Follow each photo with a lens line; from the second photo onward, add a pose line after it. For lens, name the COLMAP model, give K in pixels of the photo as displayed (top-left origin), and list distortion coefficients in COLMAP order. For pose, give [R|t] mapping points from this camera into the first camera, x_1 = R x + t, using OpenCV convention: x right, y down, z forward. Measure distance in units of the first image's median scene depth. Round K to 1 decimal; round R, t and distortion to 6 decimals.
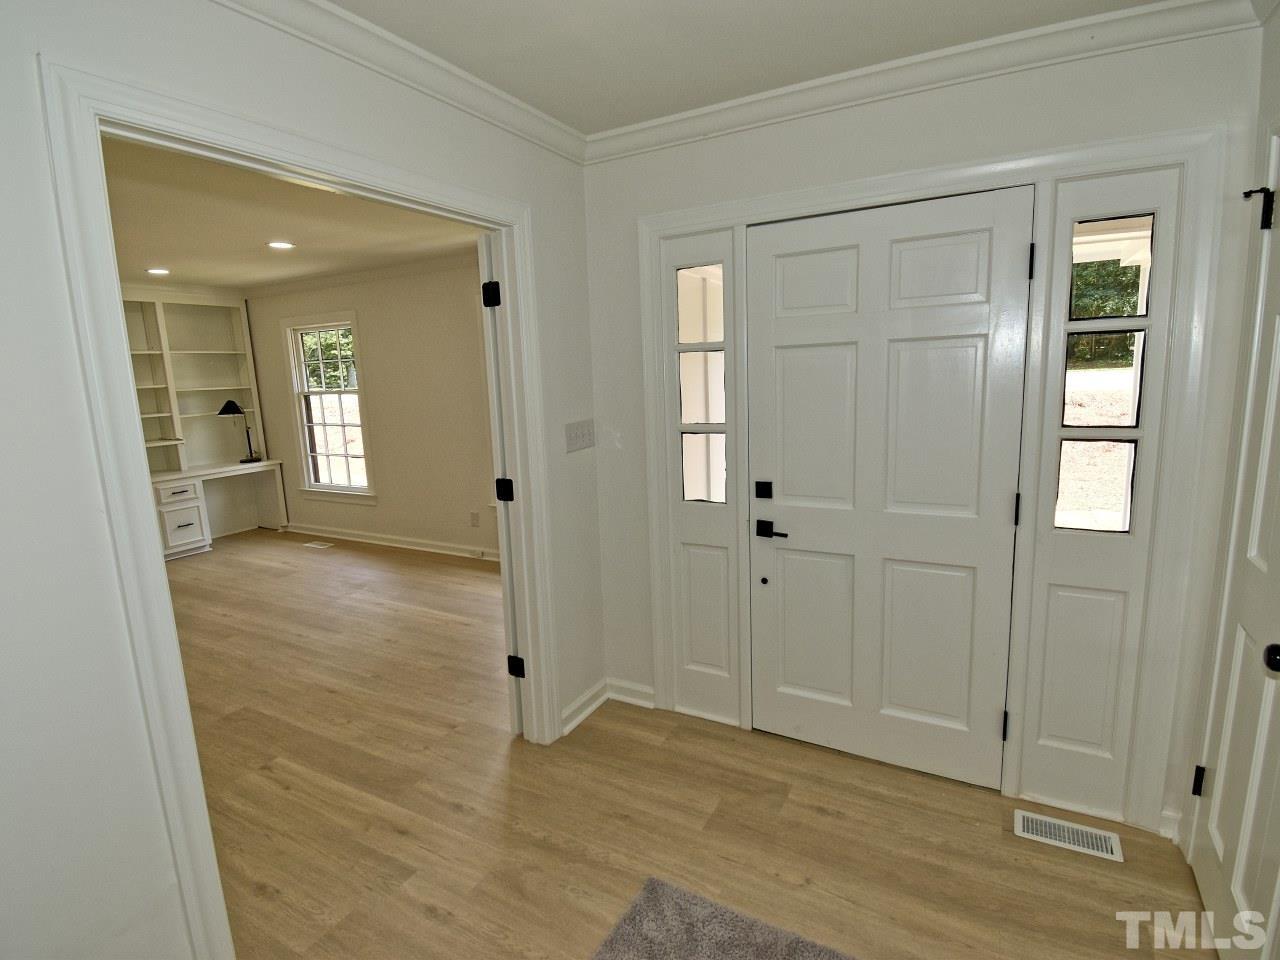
lens RADIAL K [[636.7, 0, 644.4], [0, 636.7, 477.9], [0, 0, 1]] dist [0.023482, -0.027881]
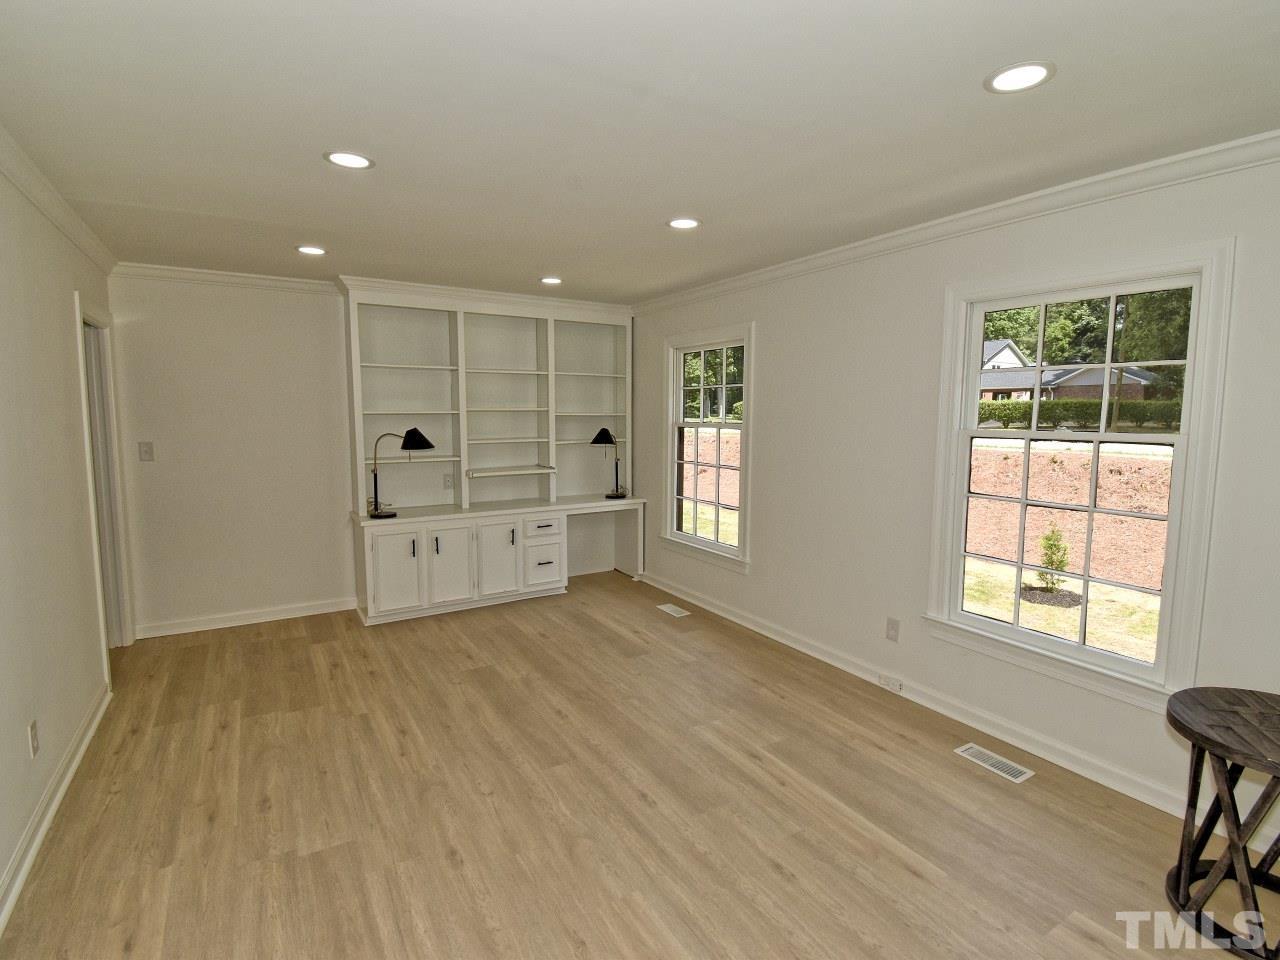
lens RADIAL K [[636.7, 0, 644.4], [0, 636.7, 477.9], [0, 0, 1]] dist [0.023482, -0.027881]
pose [[0.867547, 0.091944, -0.488783, -0.160670], [-0.118412, 0.992688, -0.023439, -0.038681], [0.483054, 0.078212, 0.872090, 0.261736]]
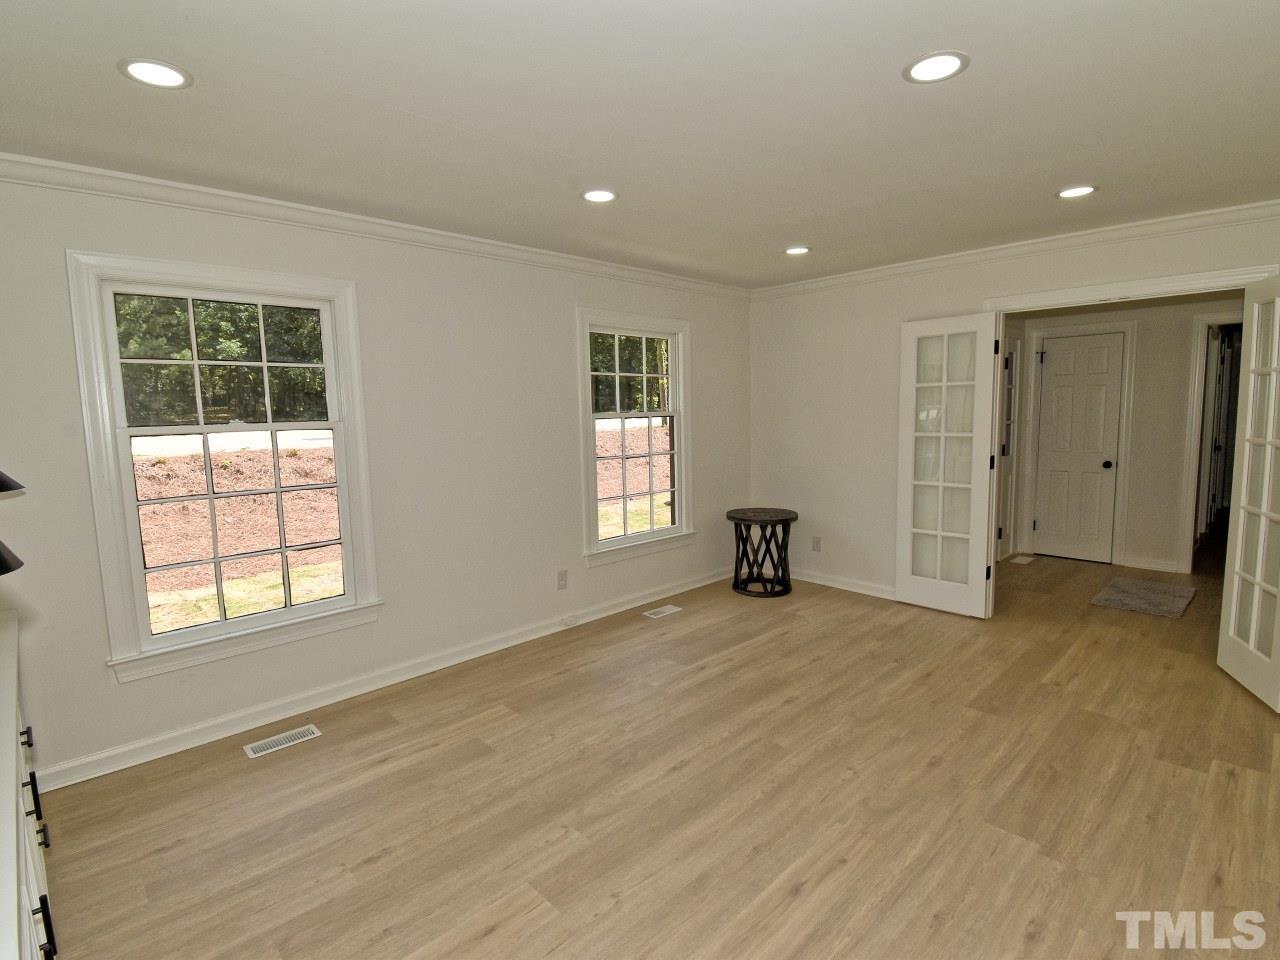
lens RADIAL K [[626.0, 0, 638.4], [0, 626.0, 468.1], [0, 0, 1]] dist [0.001059, -0.000634]
pose [[0.307701, -0.065449, 0.949229, -0.873736], [0.161503, 0.986748, 0.015683, -0.064444], [-0.937676, 0.148477, 0.314193, 0.566600]]
